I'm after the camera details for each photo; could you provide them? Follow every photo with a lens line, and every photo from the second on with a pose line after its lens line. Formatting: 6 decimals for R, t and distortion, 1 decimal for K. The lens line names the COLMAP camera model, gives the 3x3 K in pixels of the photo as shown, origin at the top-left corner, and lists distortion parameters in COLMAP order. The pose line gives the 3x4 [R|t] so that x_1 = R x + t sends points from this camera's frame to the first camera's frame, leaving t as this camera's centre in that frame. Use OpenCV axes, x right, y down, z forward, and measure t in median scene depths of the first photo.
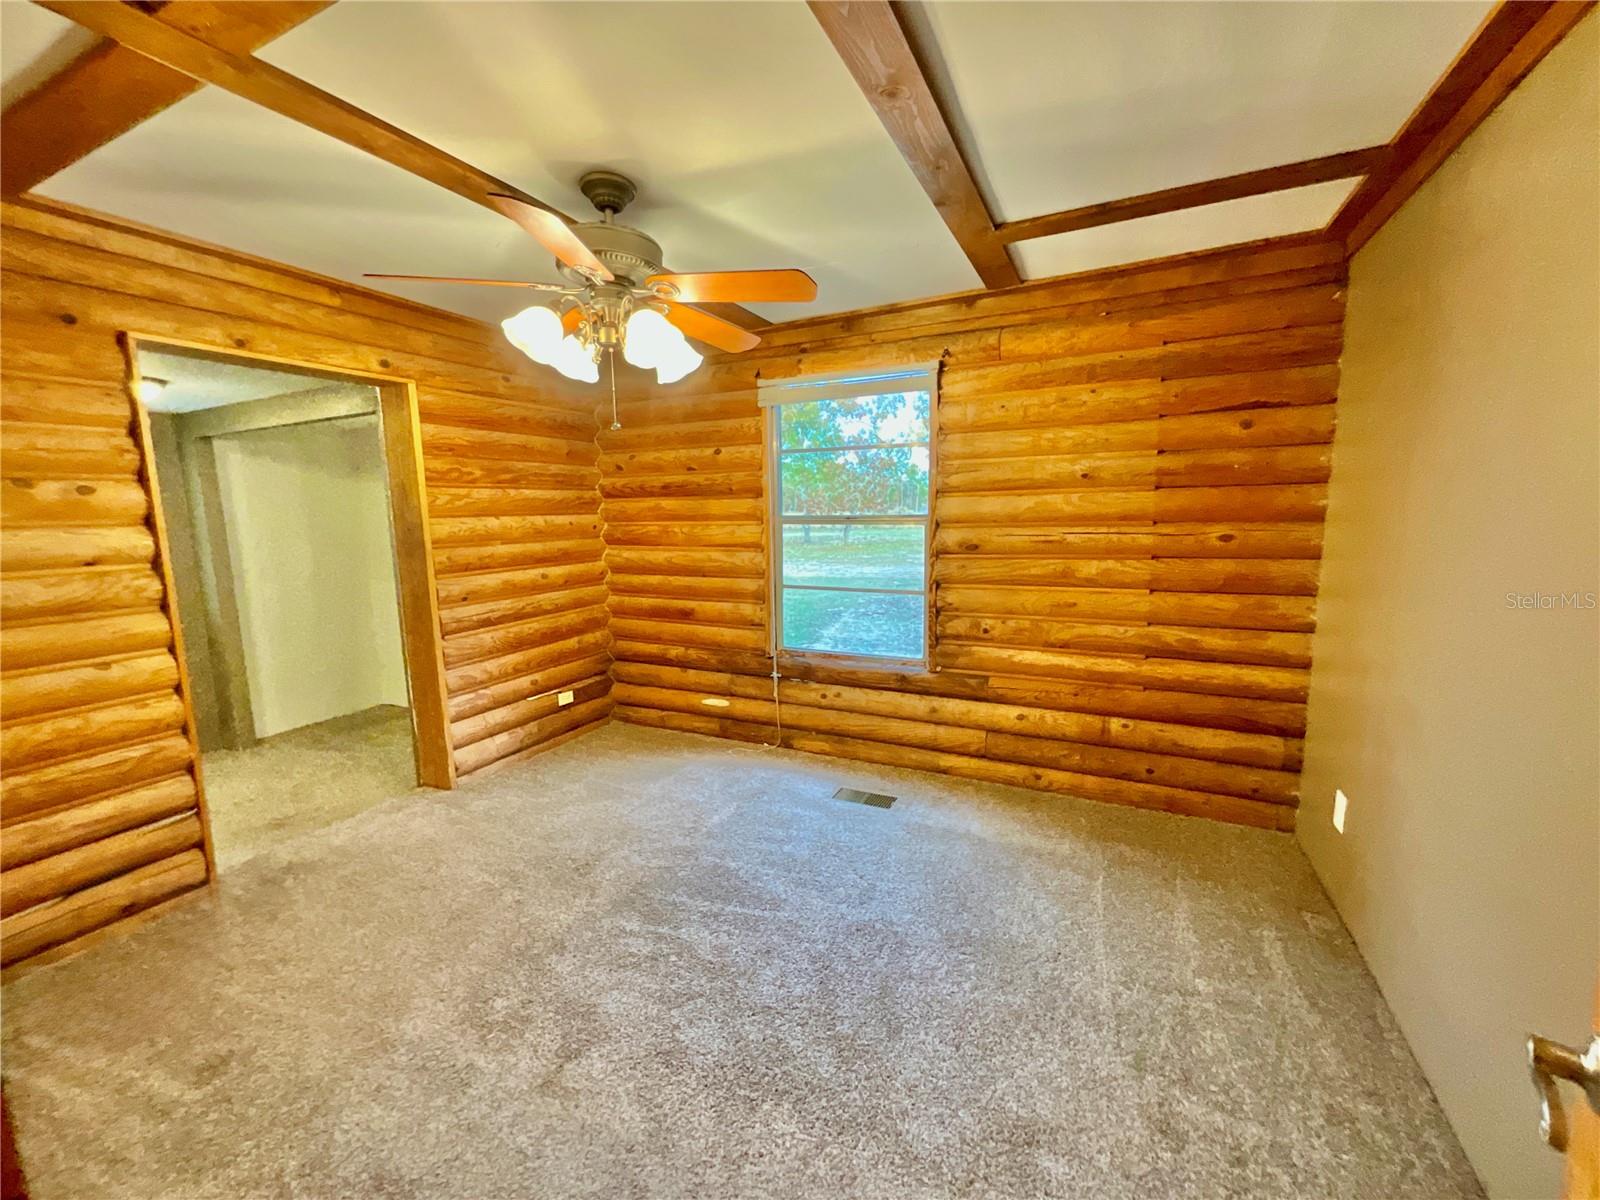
lens RADIAL K [[650.0, 0, 801.2], [0, 650.0, 602.4], [0, 0, 1]] dist [-0.000821, 0.000655]
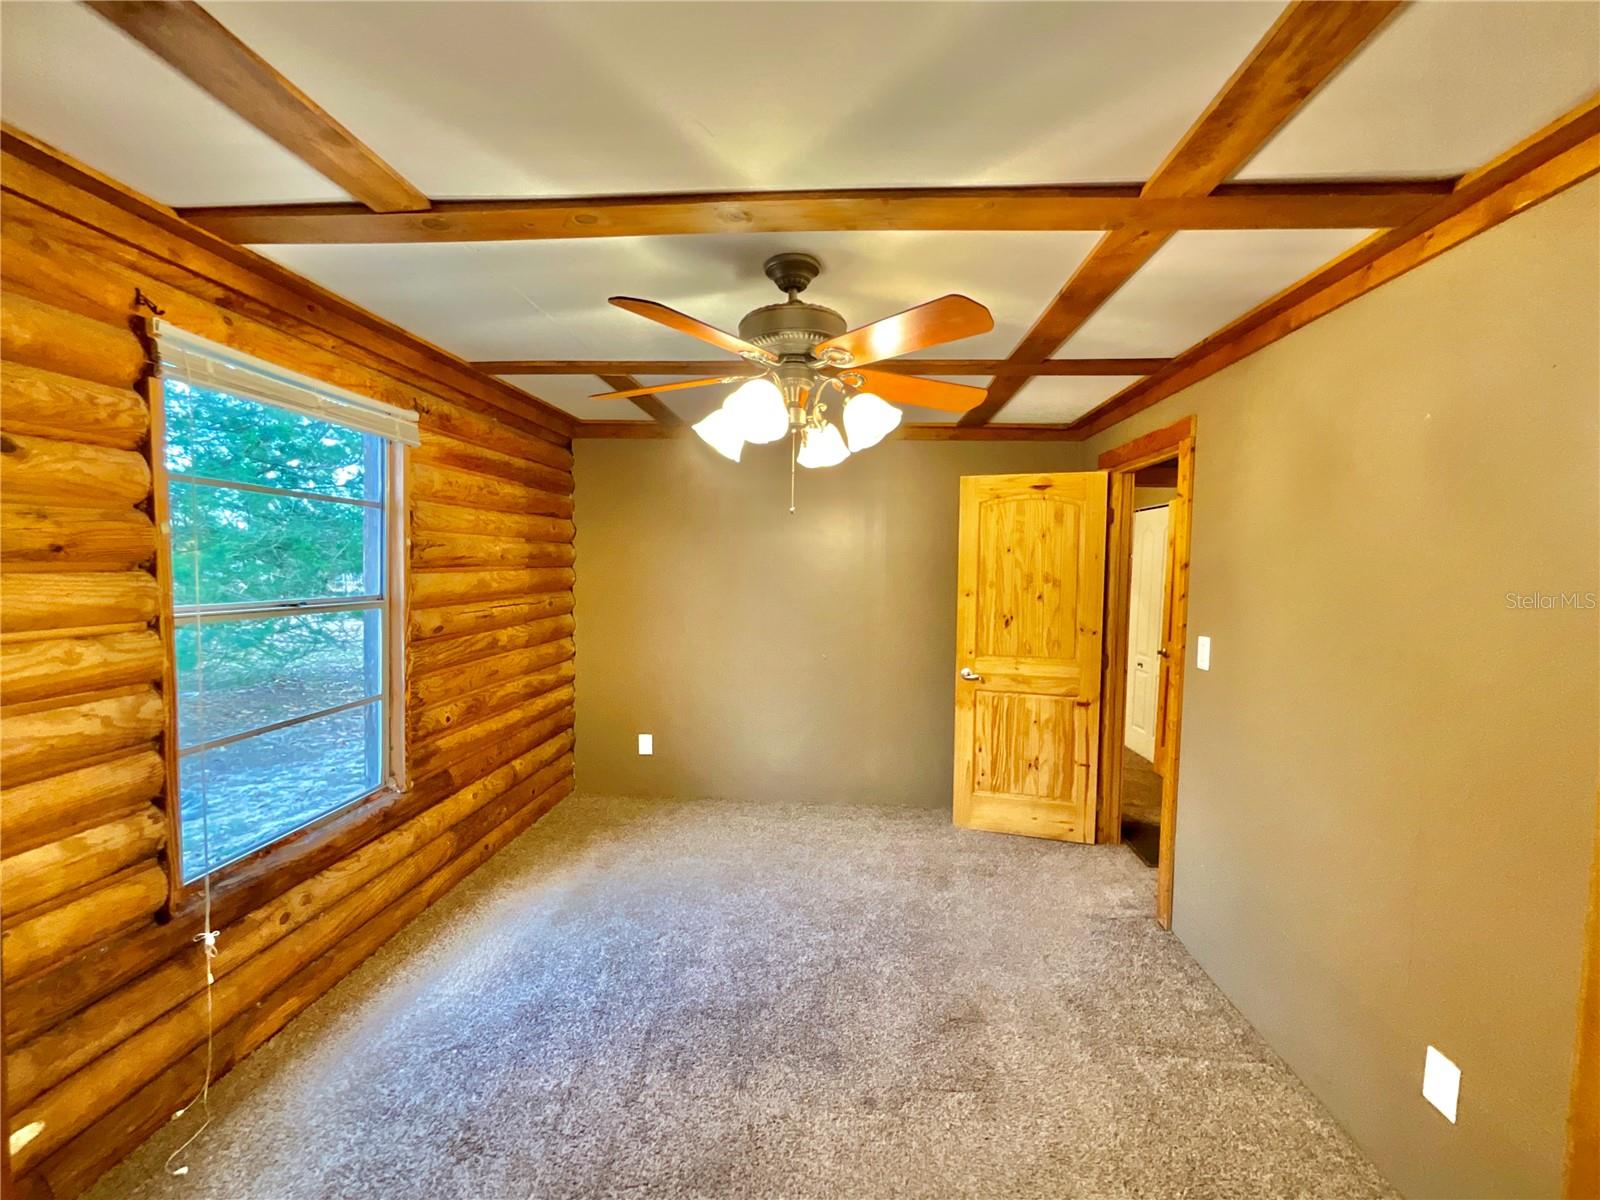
lens RADIAL K [[650.0, 0, 801.2], [0, 650.0, 602.4], [0, 0, 1]] dist [-0.000821, 0.000655]
pose [[-0.373482, -0.043907, 0.926598, -0.781211], [0.128954, 0.986723, 0.098733, -0.152086], [-0.918631, 0.156363, -0.362861, 0.899171]]
